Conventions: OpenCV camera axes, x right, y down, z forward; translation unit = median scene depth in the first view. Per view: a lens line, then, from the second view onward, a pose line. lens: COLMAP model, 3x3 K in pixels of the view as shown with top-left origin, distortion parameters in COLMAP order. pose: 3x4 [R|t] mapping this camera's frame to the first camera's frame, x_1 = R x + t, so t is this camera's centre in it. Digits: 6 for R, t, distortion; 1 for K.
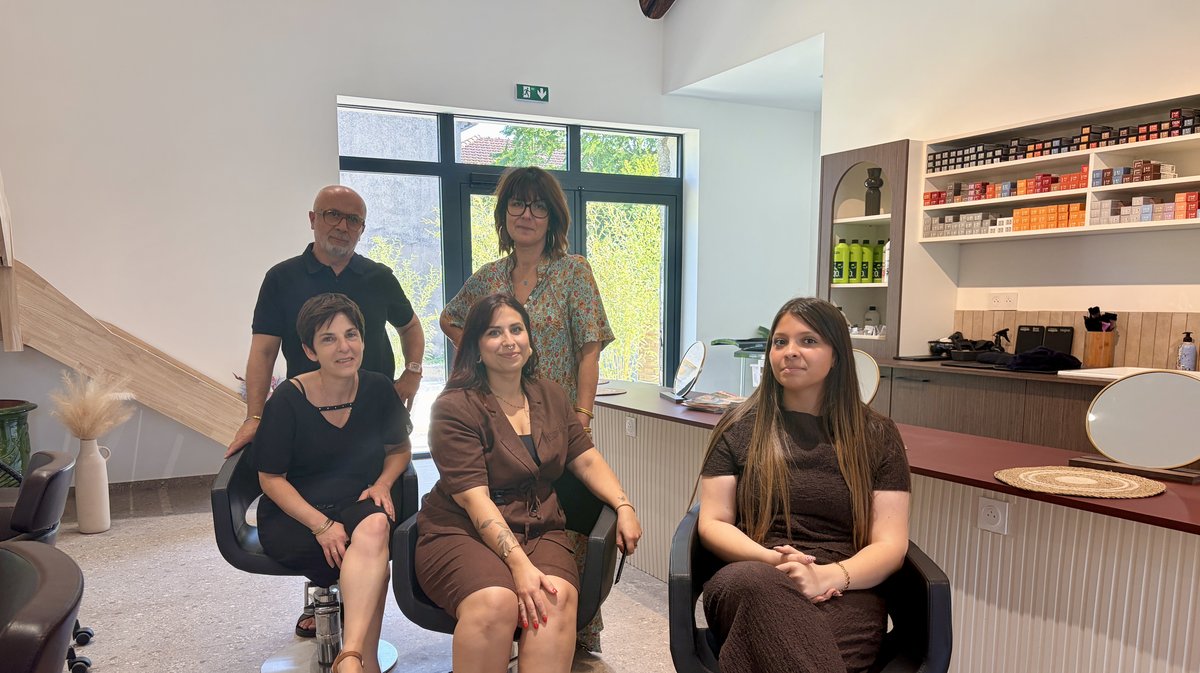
lens RADIAL K [[899.0, 0, 597.6], [0, 899.0, 422.6], [0, 0, 1]] dist [0.003810, 0.000176]
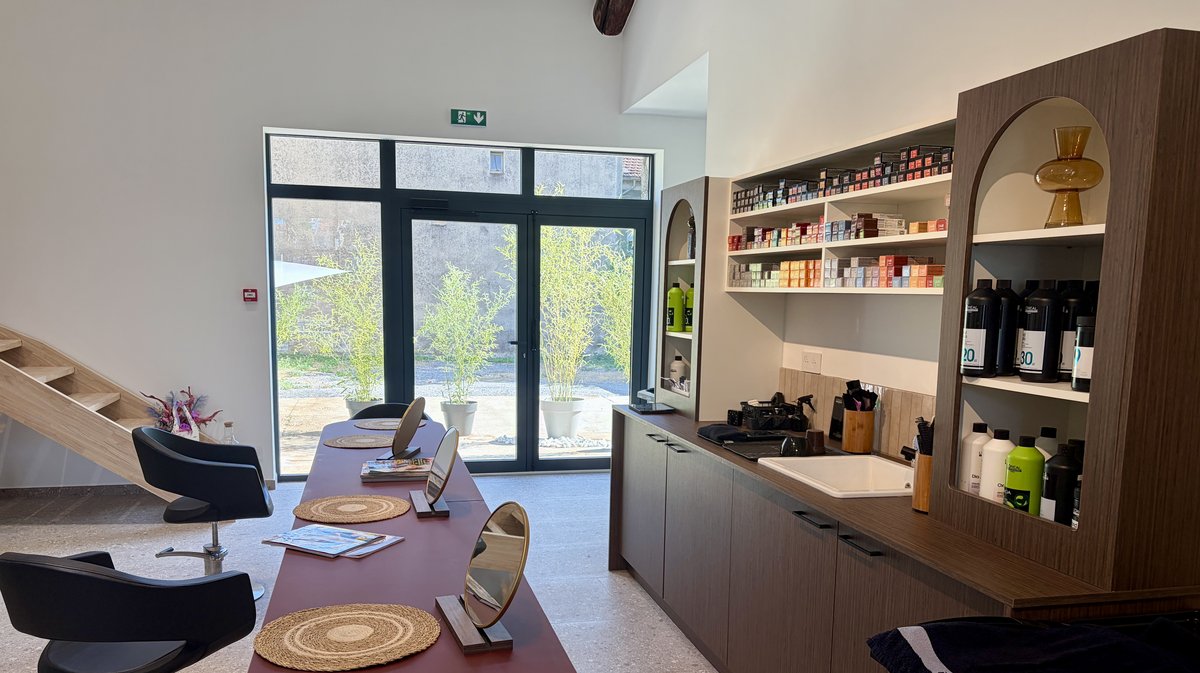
lens RADIAL K [[899.0, 0, 597.6], [0, 899.0, 422.6], [0, 0, 1]] dist [0.003810, 0.000176]
pose [[0.972331, 0.056097, -0.226771, 0.448871], [-0.055509, 0.998418, 0.008975, -0.073180], [0.226916, 0.003862, 0.973907, 0.109599]]
